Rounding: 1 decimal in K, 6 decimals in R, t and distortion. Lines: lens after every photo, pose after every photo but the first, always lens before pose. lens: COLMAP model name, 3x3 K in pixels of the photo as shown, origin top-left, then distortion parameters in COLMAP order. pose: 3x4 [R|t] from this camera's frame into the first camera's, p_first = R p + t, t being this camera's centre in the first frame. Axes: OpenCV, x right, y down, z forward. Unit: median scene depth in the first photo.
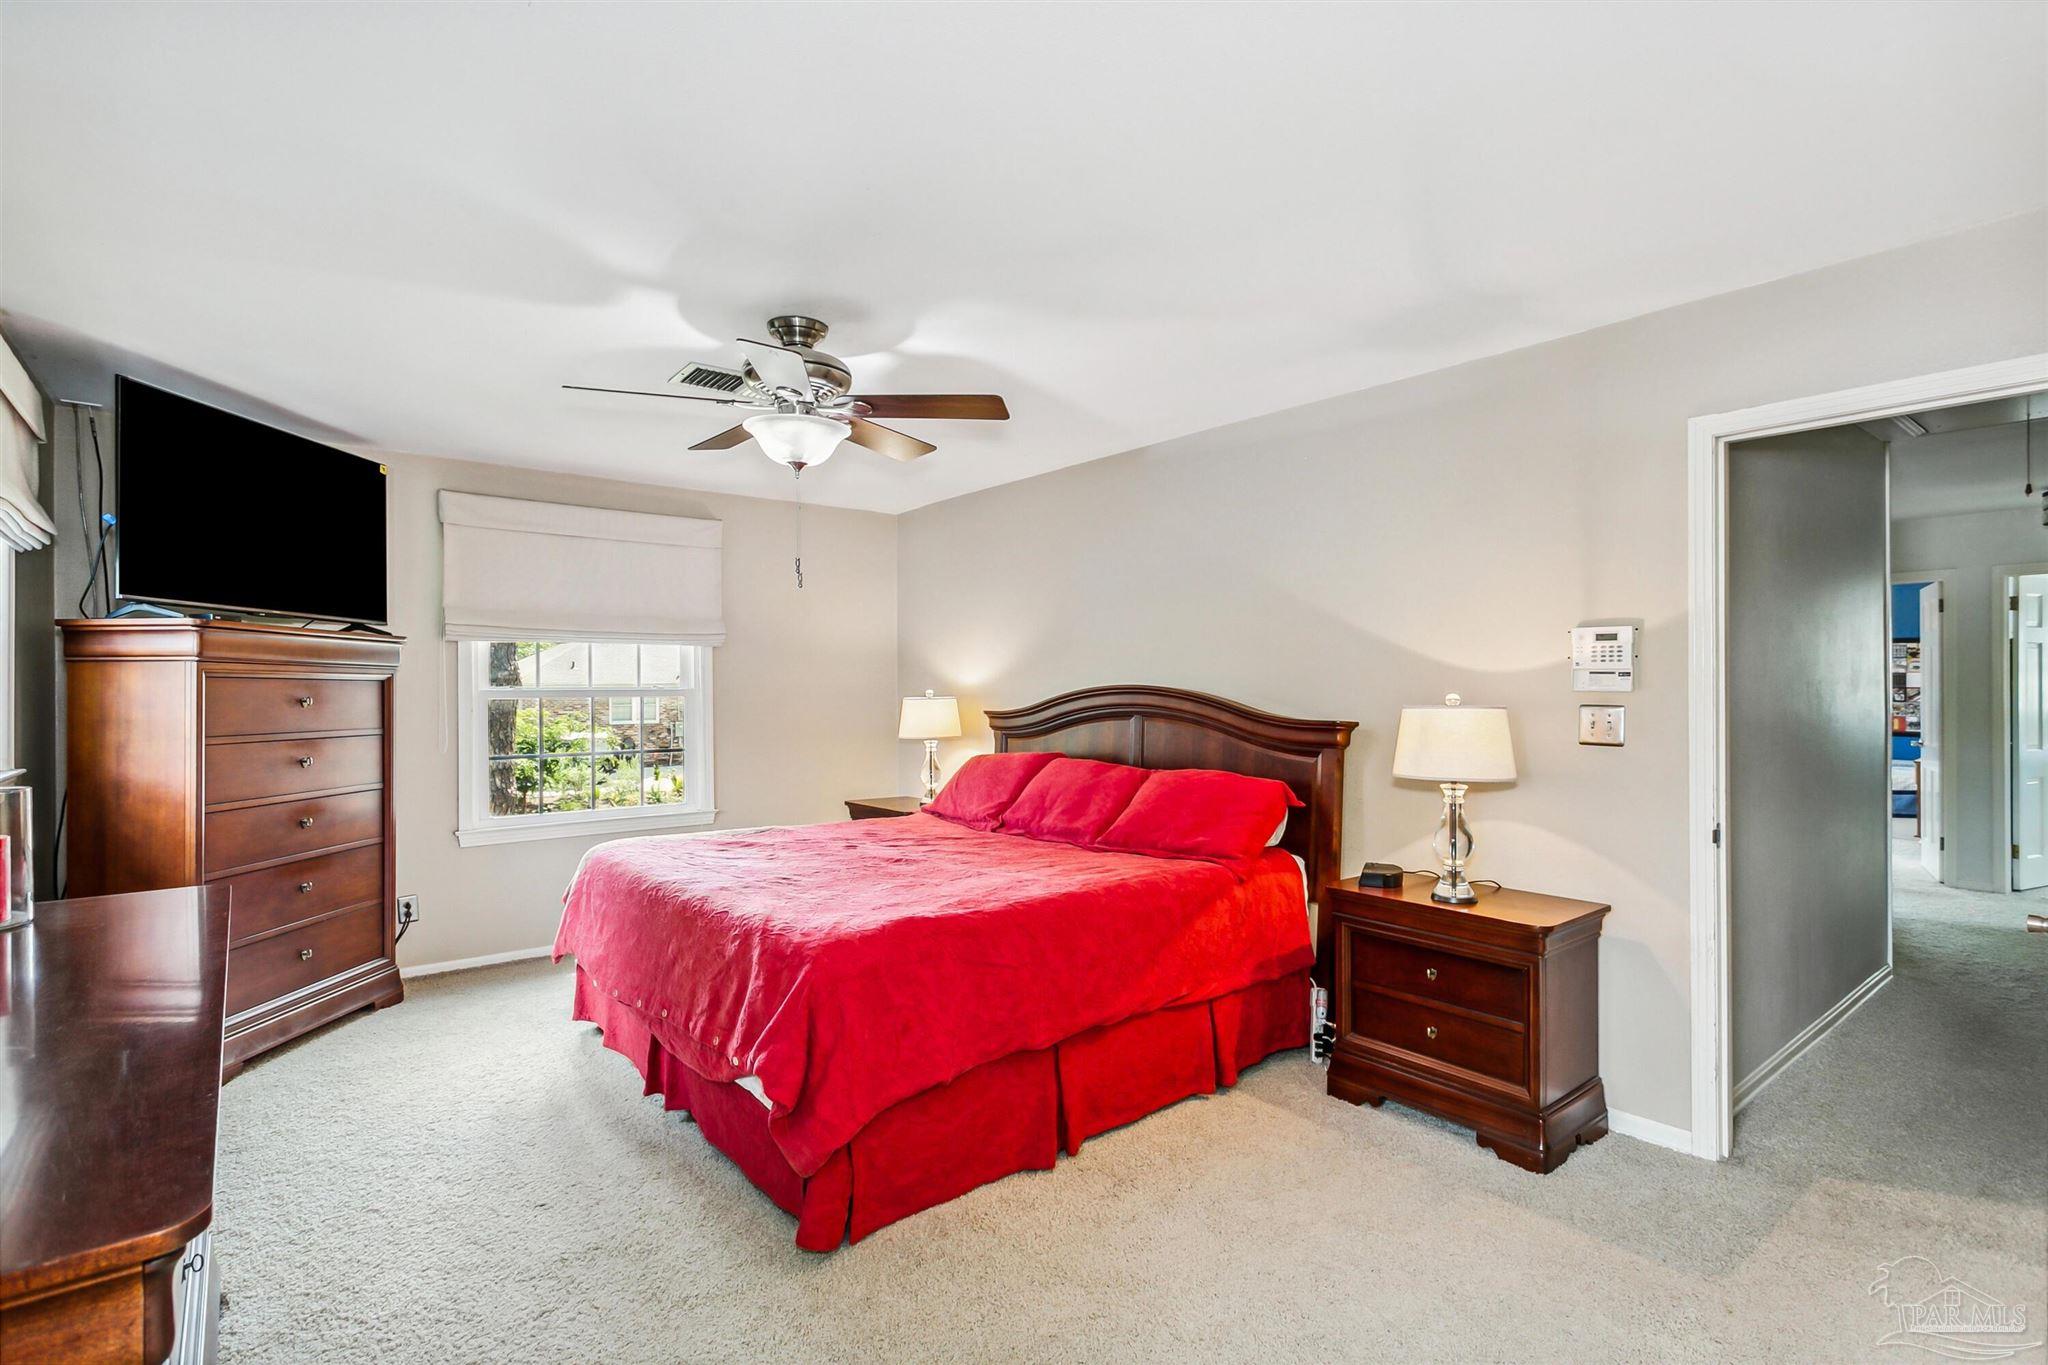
lens RADIAL K [[979.9, 0, 1009.4], [0, 979.9, 688.6], [0, 0, 1]] dist [-0.000041, -0.000091]
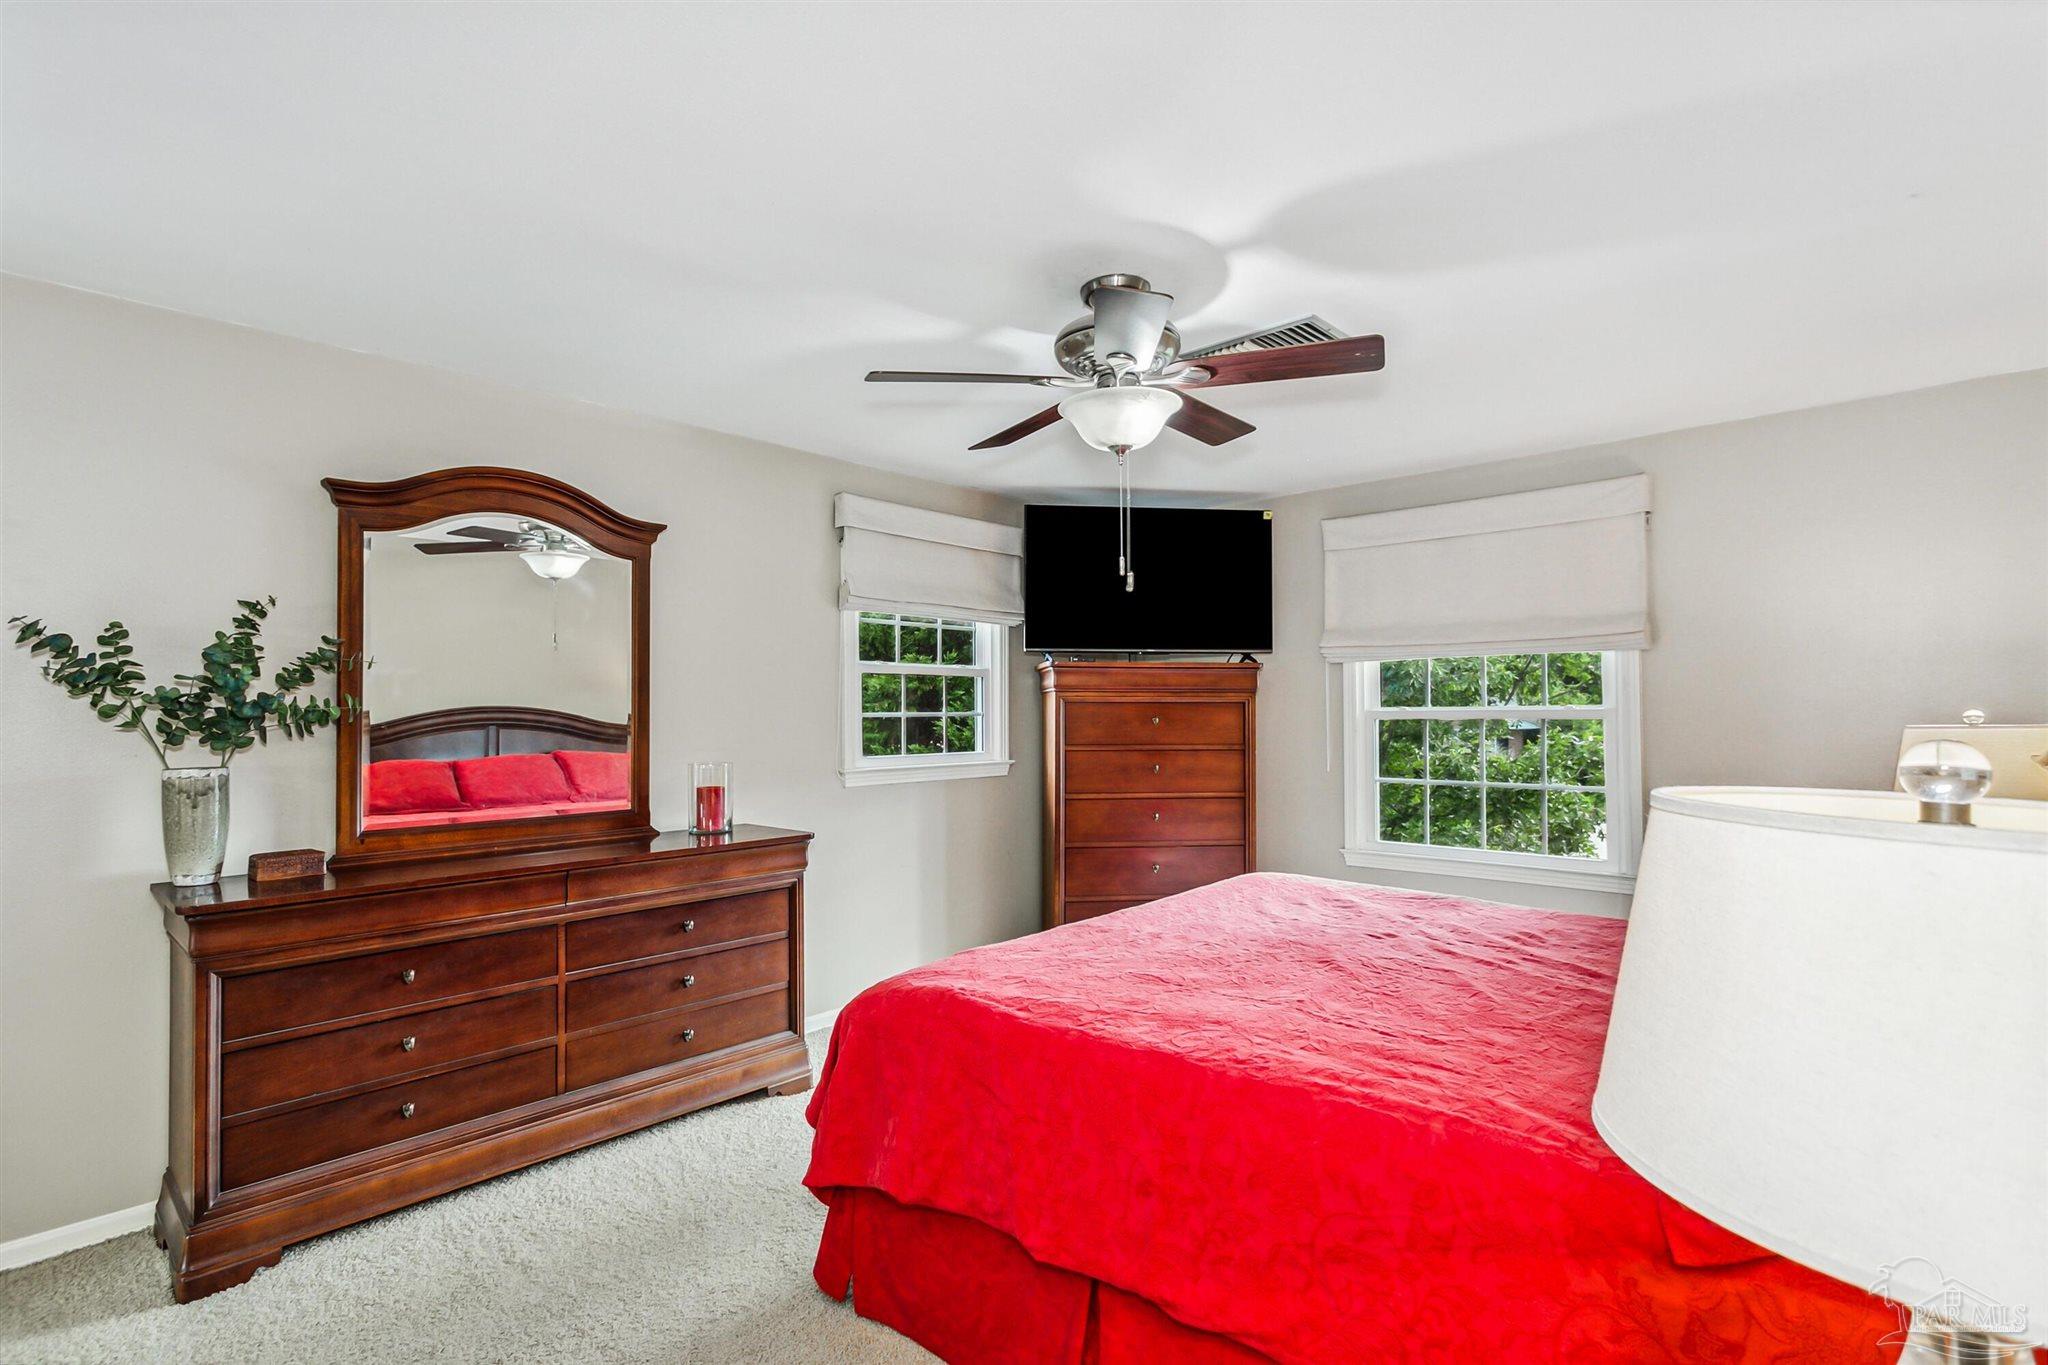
lens RADIAL K [[979.9, 0, 1006.5], [0, 979.9, 686.6], [0, 0, 1]] dist [-0.000041, -0.000091]
pose [[0.140606, -0.023533, -0.989786, 0.635198], [0.001257, 0.999721, -0.023590, -0.001384], [0.990065, 0.002072, 0.140597, 0.811445]]
